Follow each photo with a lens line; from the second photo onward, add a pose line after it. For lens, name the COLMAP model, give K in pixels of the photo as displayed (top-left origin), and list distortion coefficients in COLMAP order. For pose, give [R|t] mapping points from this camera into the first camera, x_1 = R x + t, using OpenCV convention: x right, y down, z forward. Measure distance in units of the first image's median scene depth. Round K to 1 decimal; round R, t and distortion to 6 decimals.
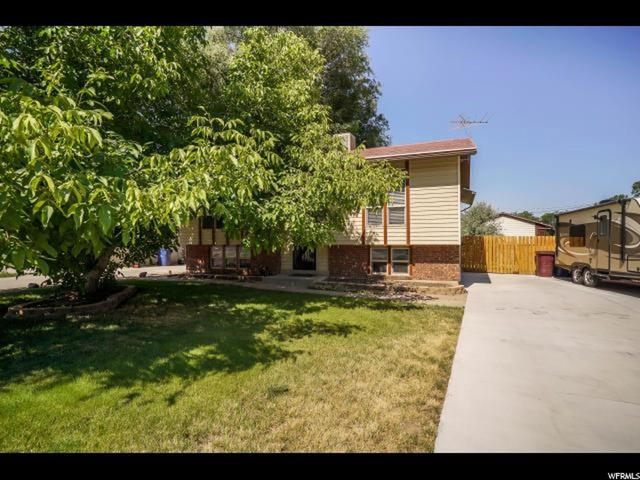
lens RADIAL K [[336.8, 0, 320.8], [0, 336.8, 240.6], [0, 0, 1]] dist [-0.048848, 0.009998]
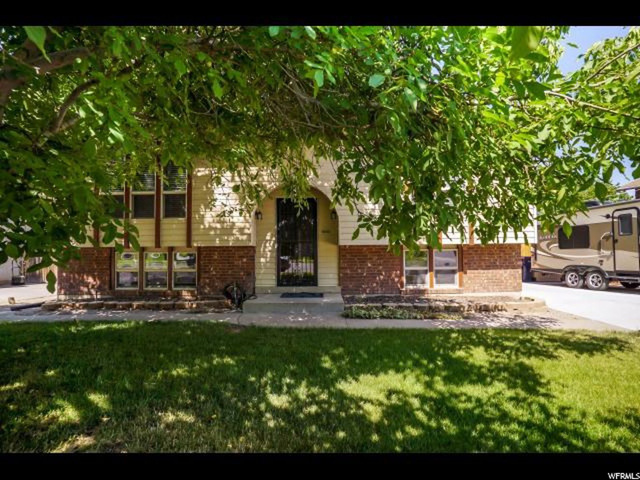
lens RADIAL K [[336.8, 0, 318.9], [0, 336.8, 242.9], [0, 0, 1]] dist [-0.048848, 0.009998]
pose [[0.920798, 0.006095, 0.389992, -0.292803], [0.006814, 0.999474, -0.031710, 0.028450], [-0.389980, 0.031856, 0.920272, 0.447493]]
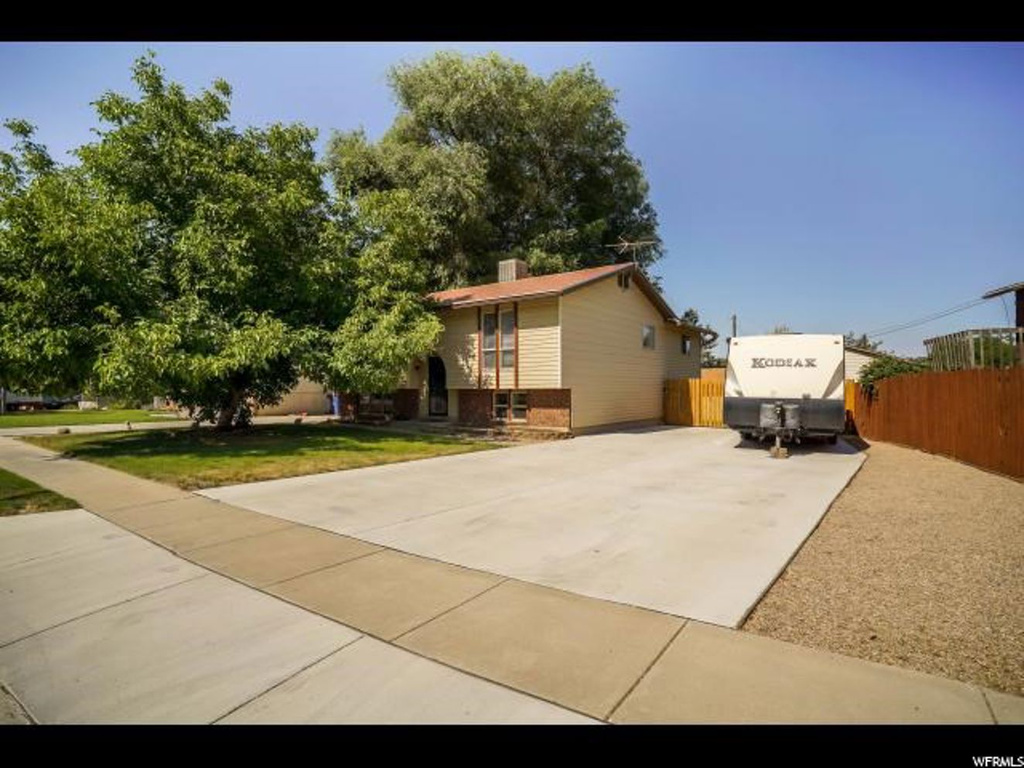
lens RADIAL K [[538.9, 0, 513.4], [0, 538.9, 382.9], [0, 0, 1]] dist [-0.048848, 0.009998]
pose [[0.973986, -0.000037, -0.226609, 0.567005], [-0.001667, 0.999972, -0.007328, 0.006711], [0.226603, 0.007515, 0.973958, -0.486981]]
